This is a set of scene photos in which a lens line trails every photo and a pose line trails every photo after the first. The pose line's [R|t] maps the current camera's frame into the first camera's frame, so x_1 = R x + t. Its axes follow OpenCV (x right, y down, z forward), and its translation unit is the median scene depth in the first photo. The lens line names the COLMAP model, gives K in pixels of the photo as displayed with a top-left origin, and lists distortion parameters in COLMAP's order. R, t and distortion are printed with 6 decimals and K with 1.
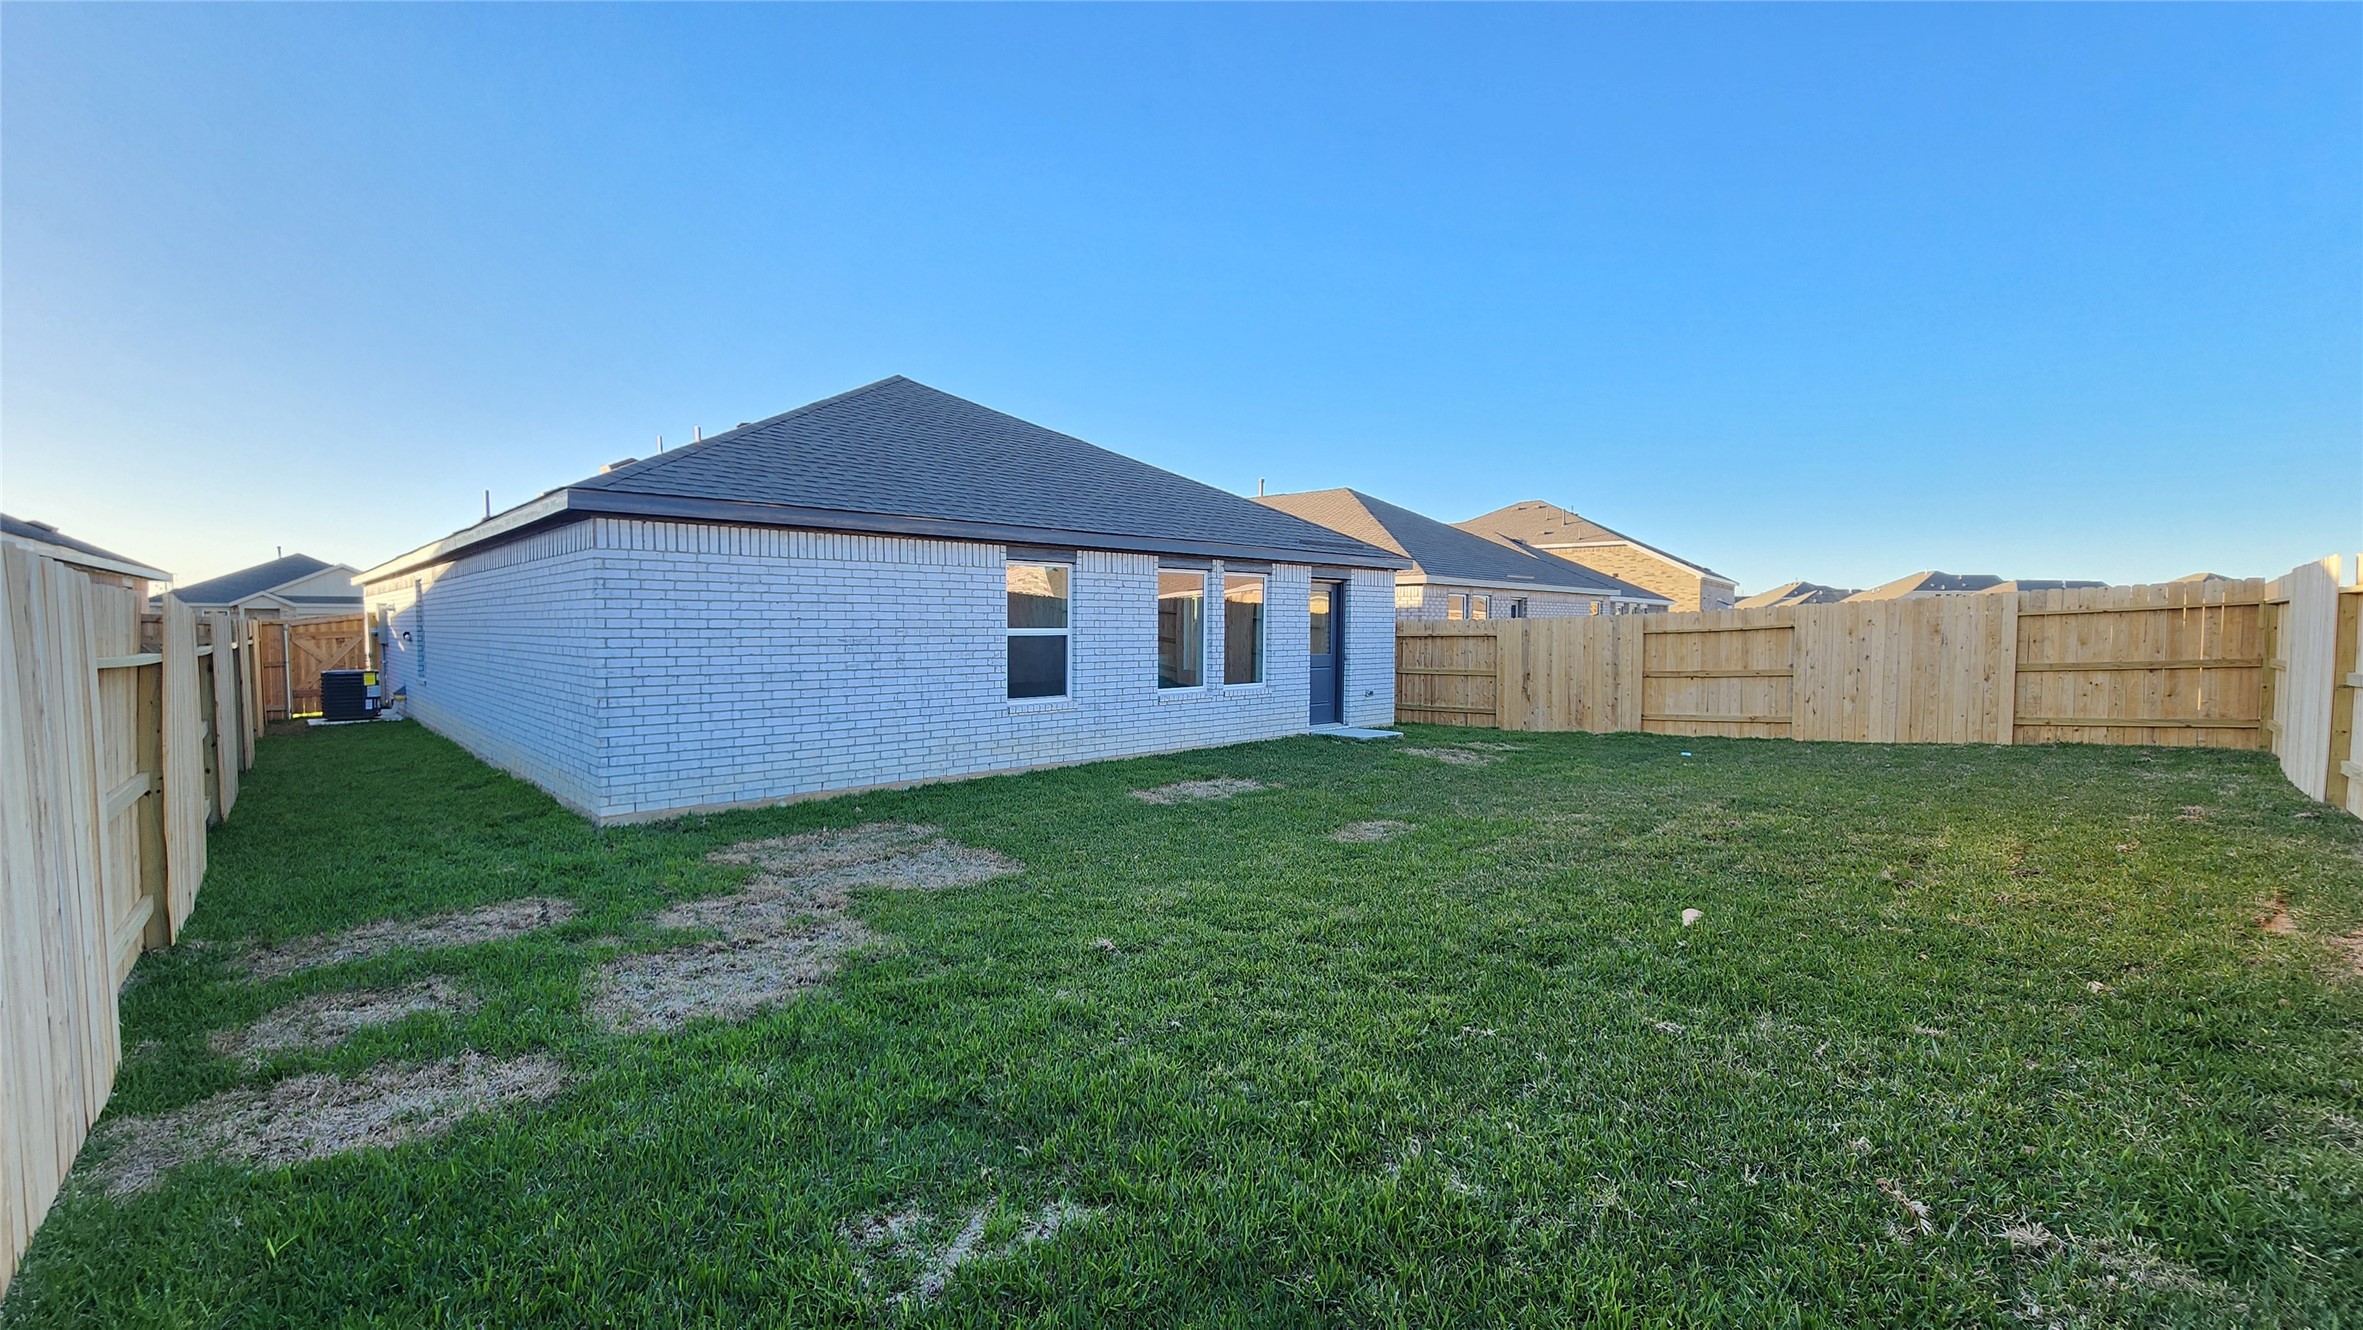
lens RADIAL K [[989.5, 0, 1184.6], [0, 989.5, 673.4], [0, 0, 1]] dist [0.004415, 0.000155]
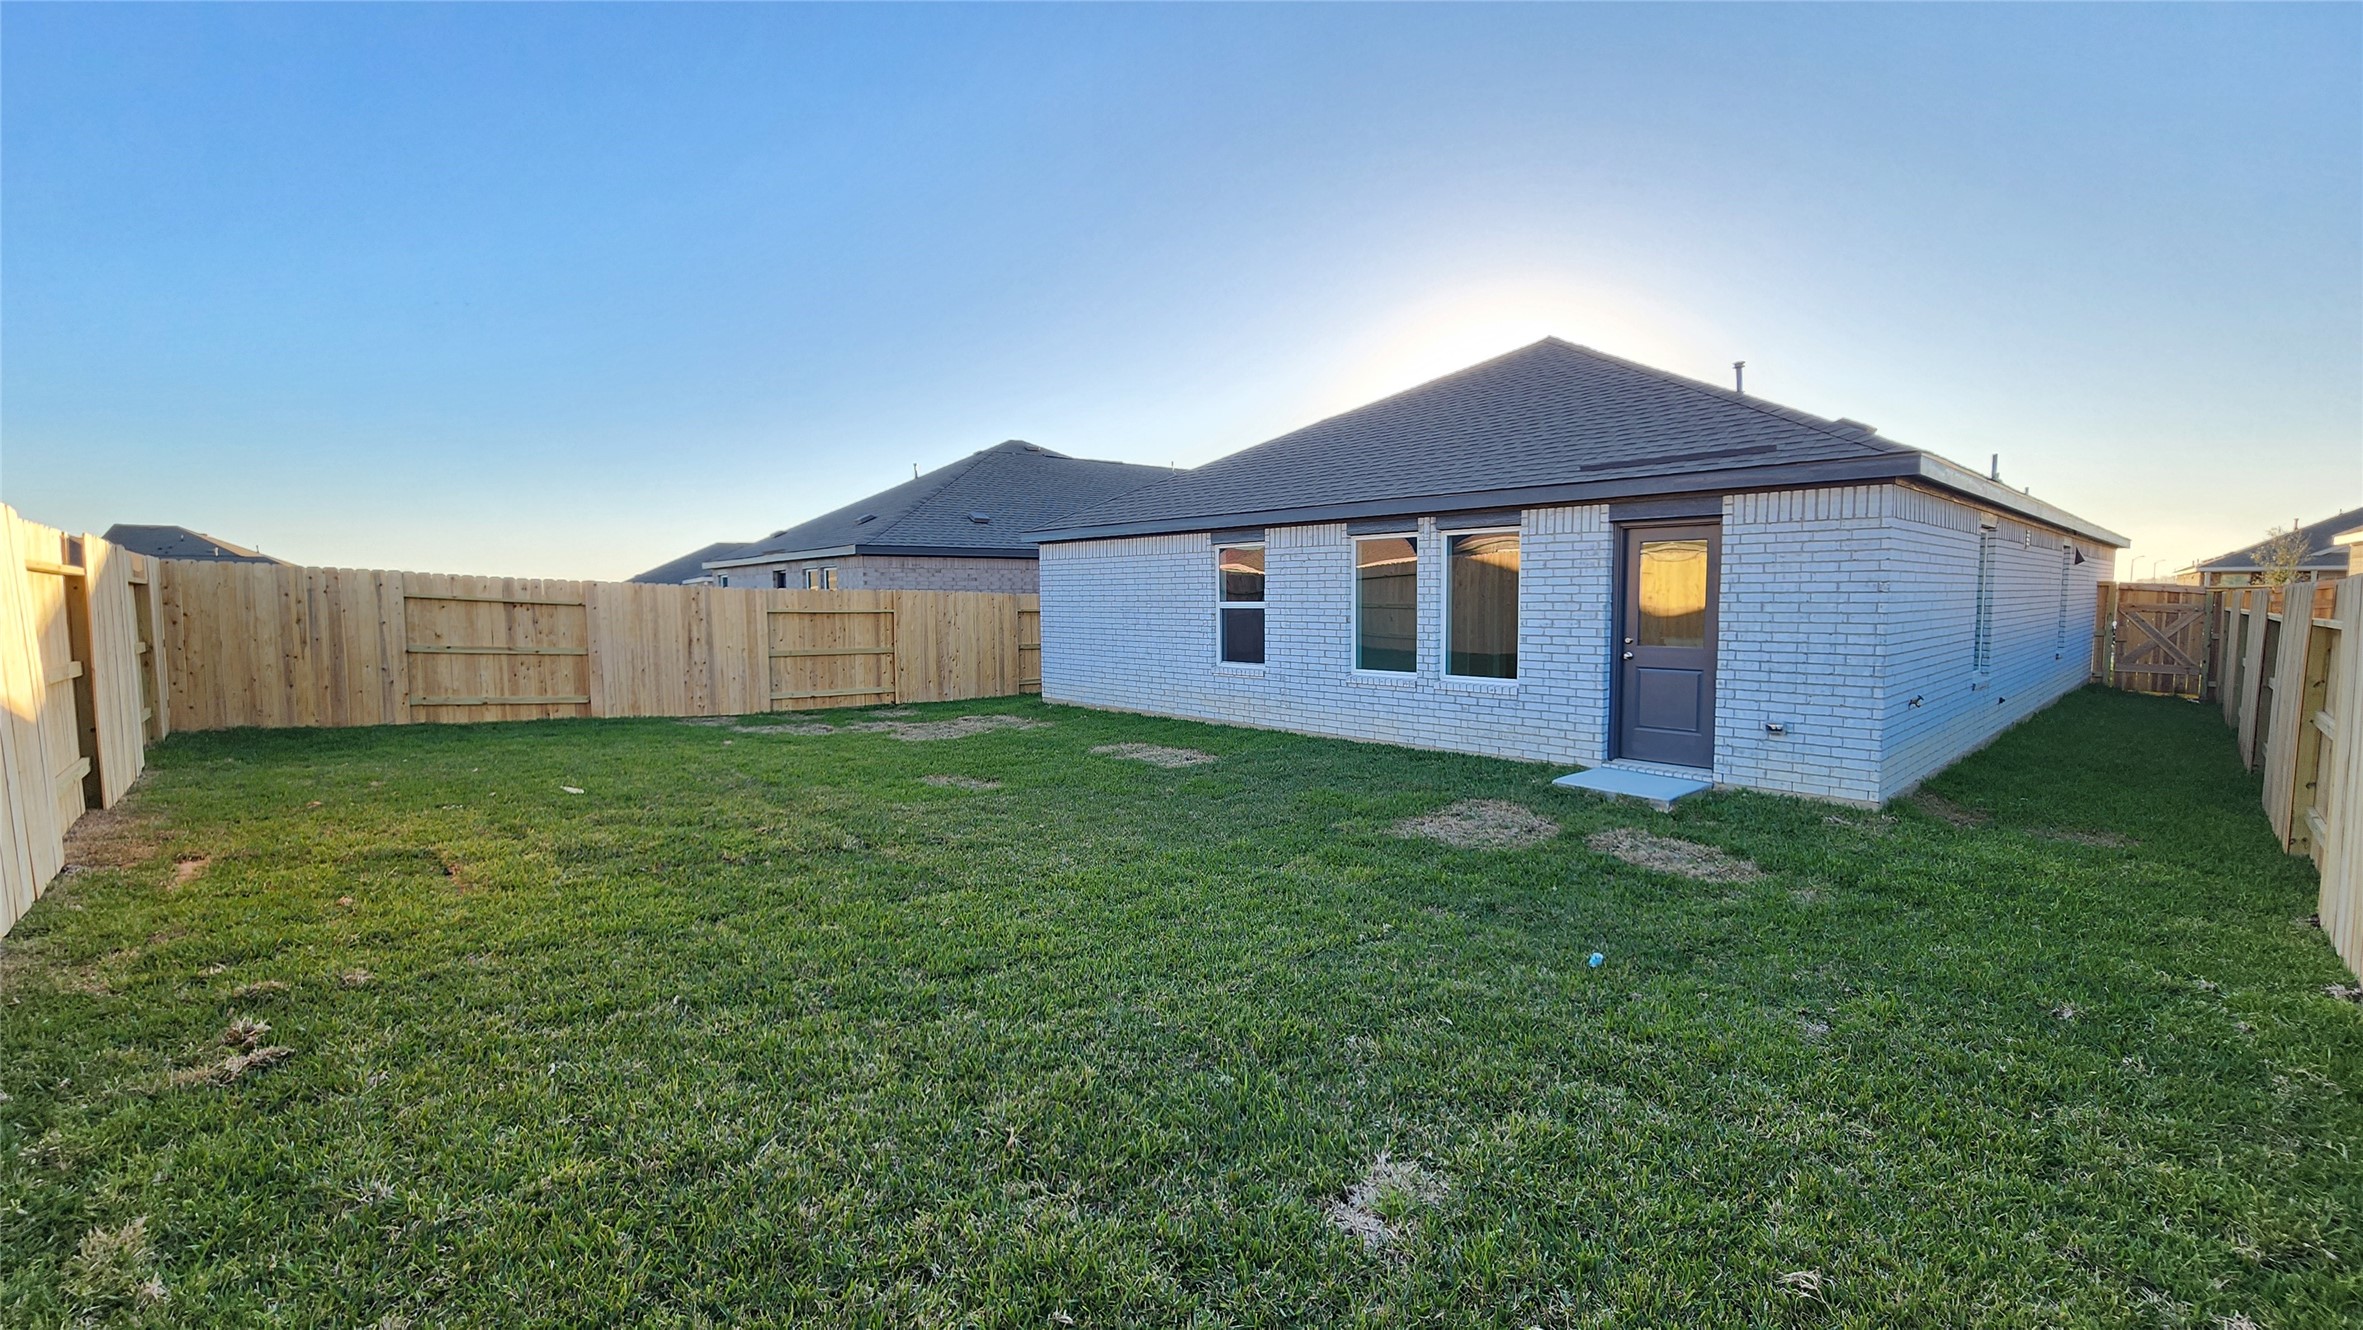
lens RADIAL K [[989.5, 0, 1183.8], [0, 989.5, 674.3], [0, 0, 1]] dist [0.004415, 0.000155]
pose [[-0.029470, 0.077602, -0.996549, 0.942073], [-0.044889, 0.995873, 0.078877, -0.047077], [0.998557, 0.047059, -0.025865, 0.922361]]
